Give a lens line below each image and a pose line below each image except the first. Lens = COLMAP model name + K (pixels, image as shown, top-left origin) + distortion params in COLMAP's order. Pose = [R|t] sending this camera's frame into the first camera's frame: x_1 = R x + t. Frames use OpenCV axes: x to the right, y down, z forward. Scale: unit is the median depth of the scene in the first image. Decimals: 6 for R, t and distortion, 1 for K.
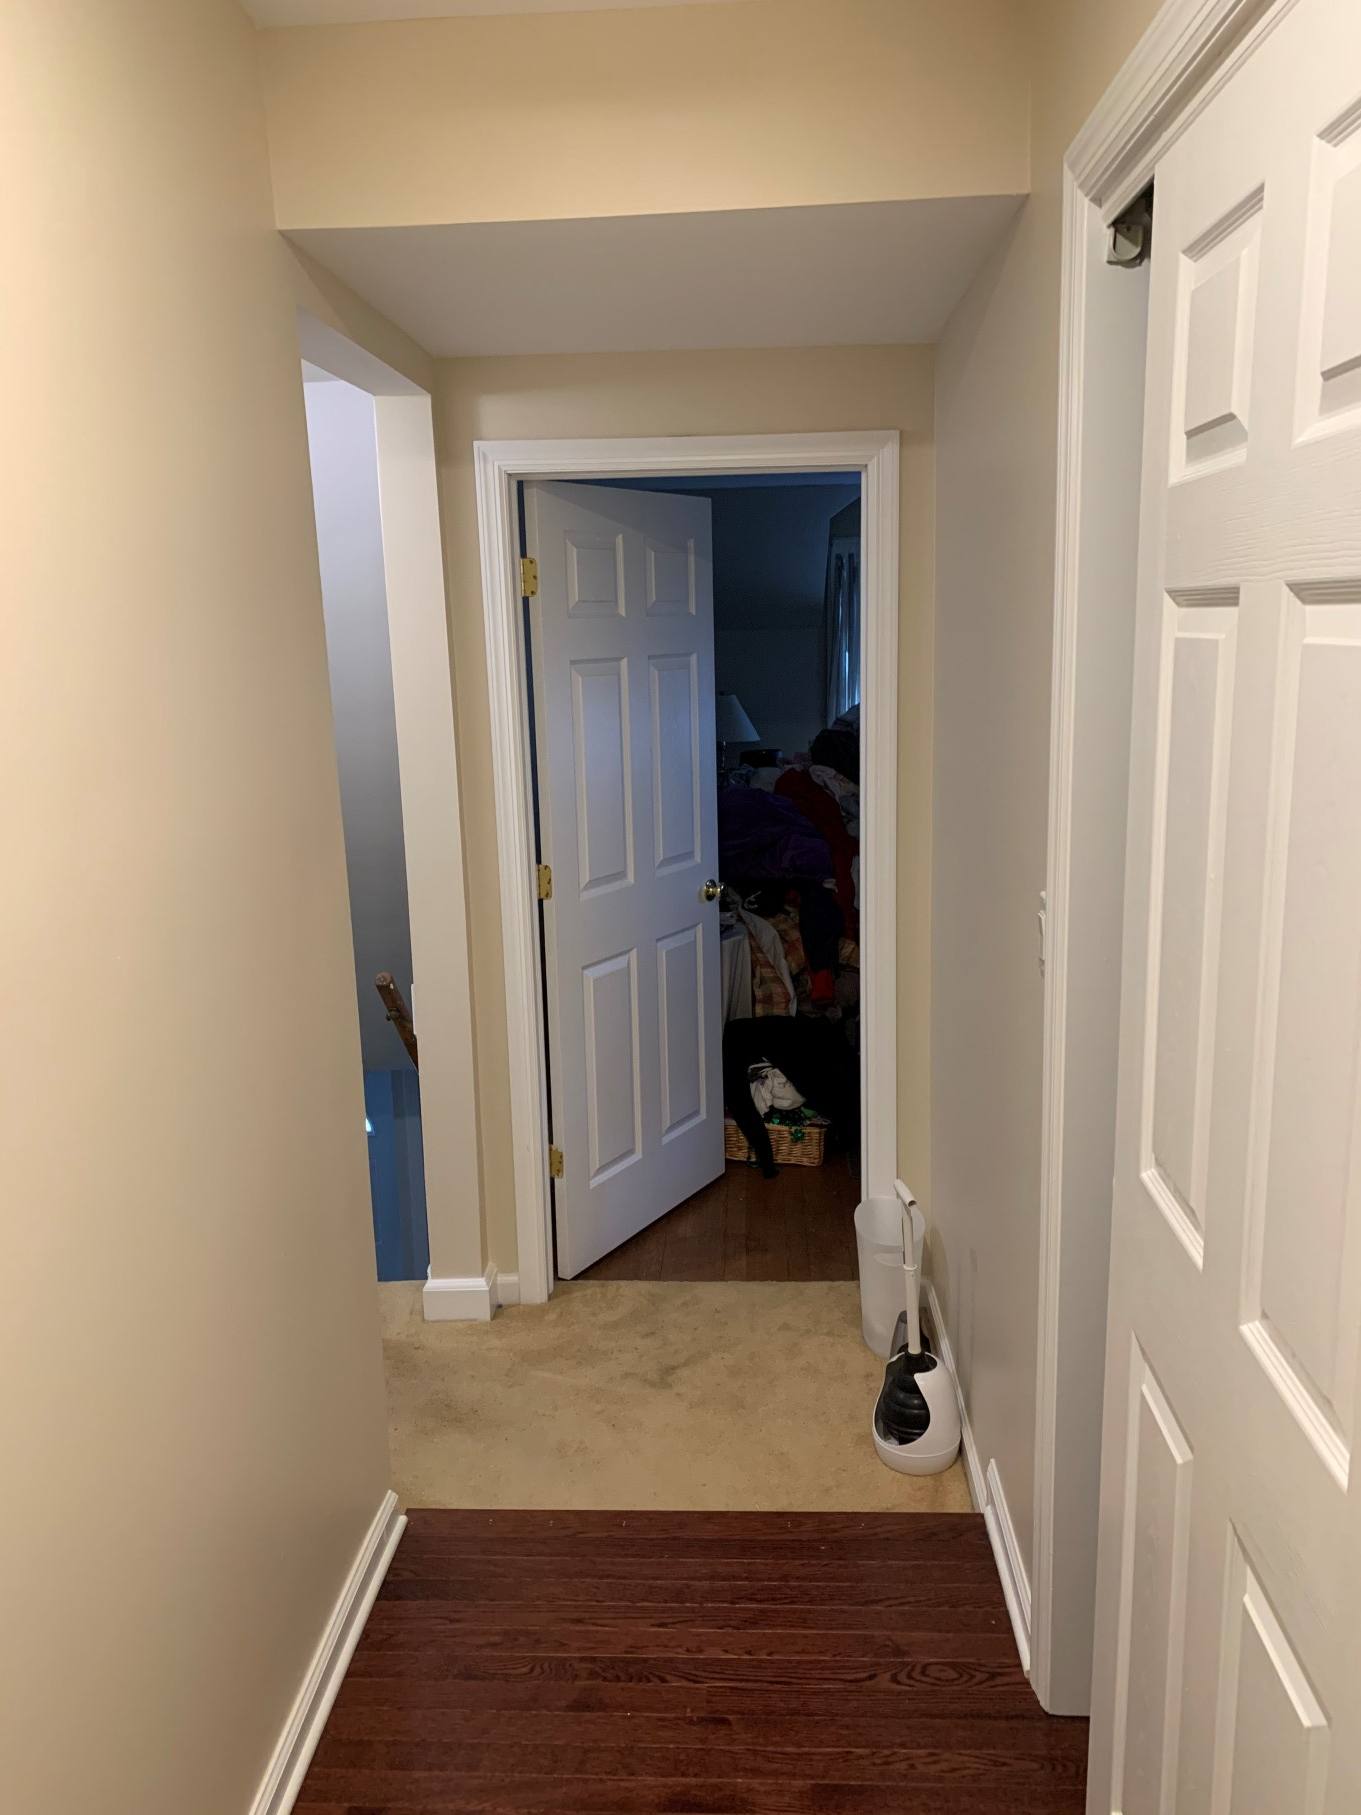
lens RADIAL K [[1369.7, 0, 676.6], [0, 1369.7, 903.8], [0, 0, 1]] dist [0.008169, -0.001569]
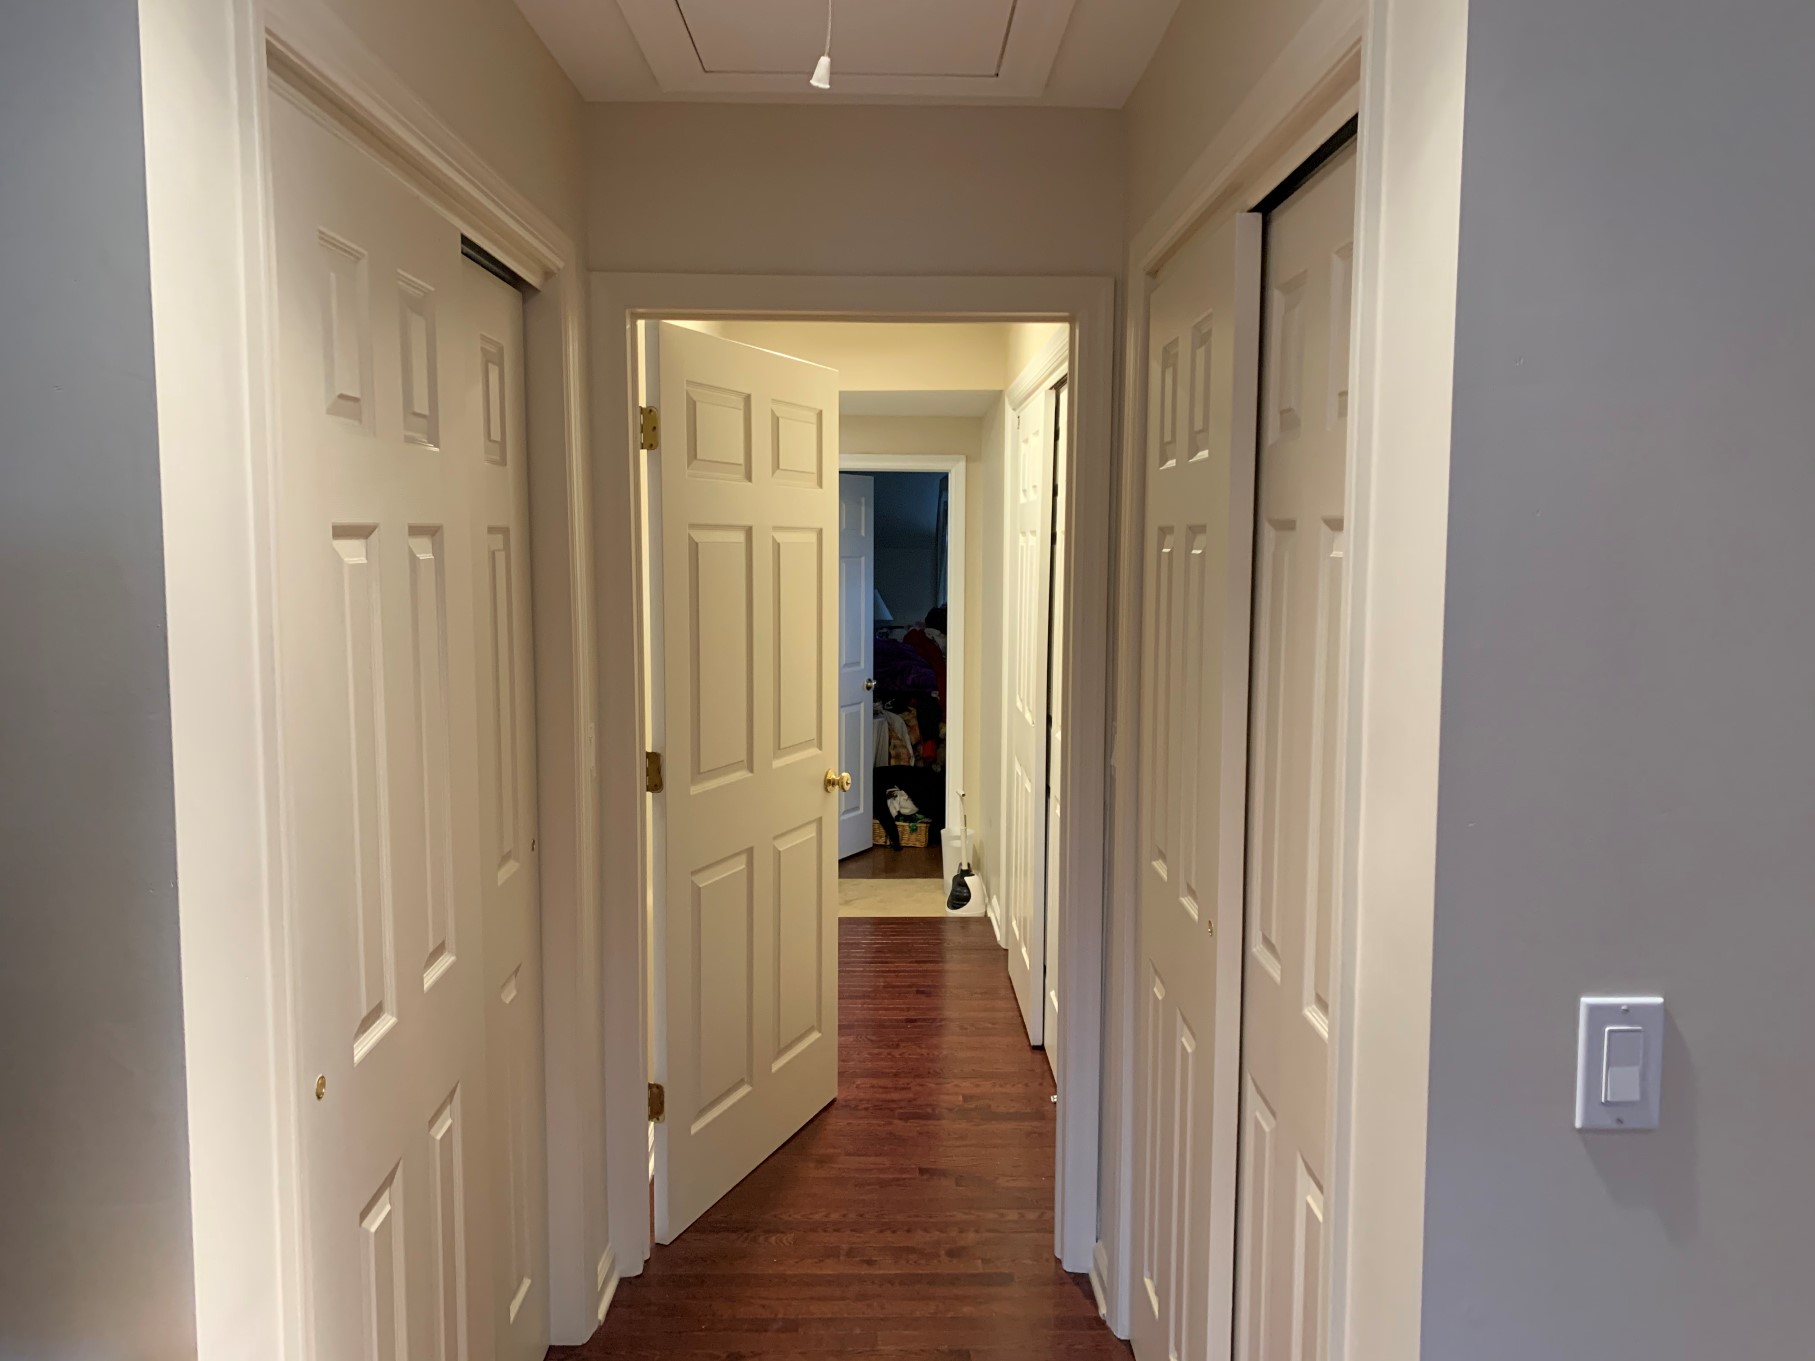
lens RADIAL K [[1369.7, 0, 909.9], [0, 1369.7, 680.4], [0, 0, 1]] dist [0.008169, -0.001569]
pose [[0.996462, 0.025000, 0.080238, -0.062757], [-0.016049, 0.993767, -0.110315, 0.173009], [-0.082496, 0.108637, 0.990652, -0.766056]]
